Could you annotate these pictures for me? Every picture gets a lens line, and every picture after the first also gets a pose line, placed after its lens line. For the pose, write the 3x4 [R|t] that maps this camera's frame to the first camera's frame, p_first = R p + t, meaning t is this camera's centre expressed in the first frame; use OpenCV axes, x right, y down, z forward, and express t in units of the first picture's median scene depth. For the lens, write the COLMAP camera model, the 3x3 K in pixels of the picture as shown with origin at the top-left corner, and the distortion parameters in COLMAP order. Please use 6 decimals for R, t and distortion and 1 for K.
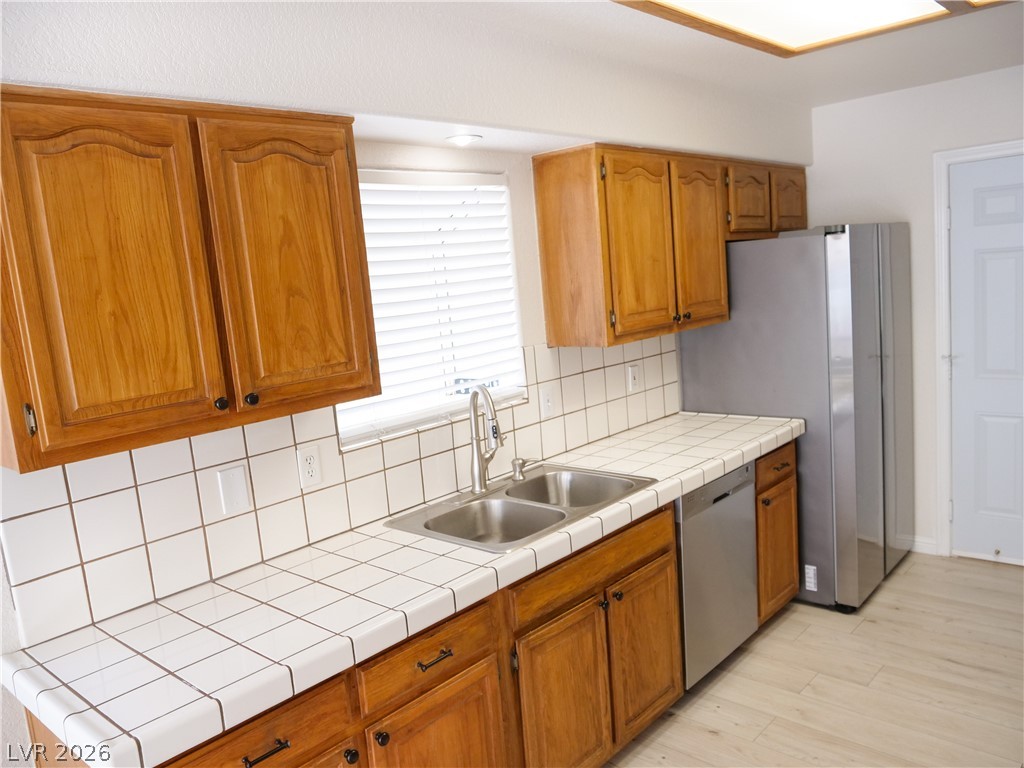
lens RADIAL K [[798.2, 0, 511.1], [0, 798.2, 381.5], [0, 0, 1]] dist [-0.017192, 0.007688]
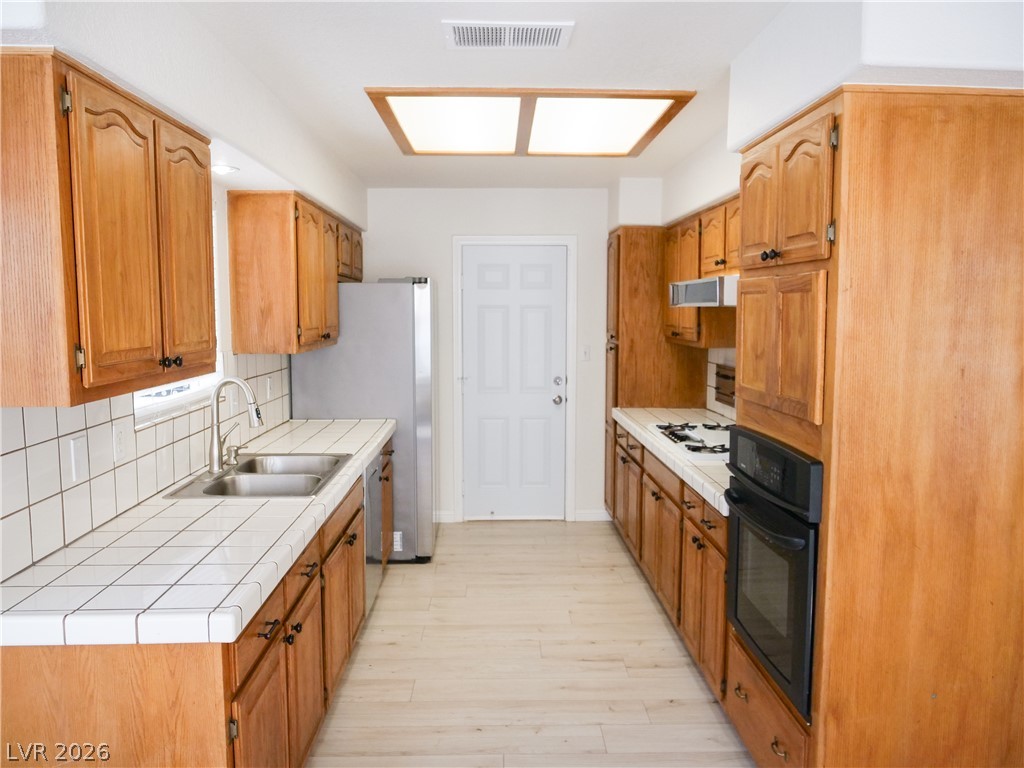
lens RADIAL K [[798.2, 0, 513.8], [0, 798.2, 385.5], [0, 0, 1]] dist [-0.017192, 0.007688]
pose [[0.715629, 0.014863, 0.698323, -0.462234], [0.038014, 0.997463, -0.060185, 0.085971], [-0.697446, 0.069616, 0.713248, -0.104328]]
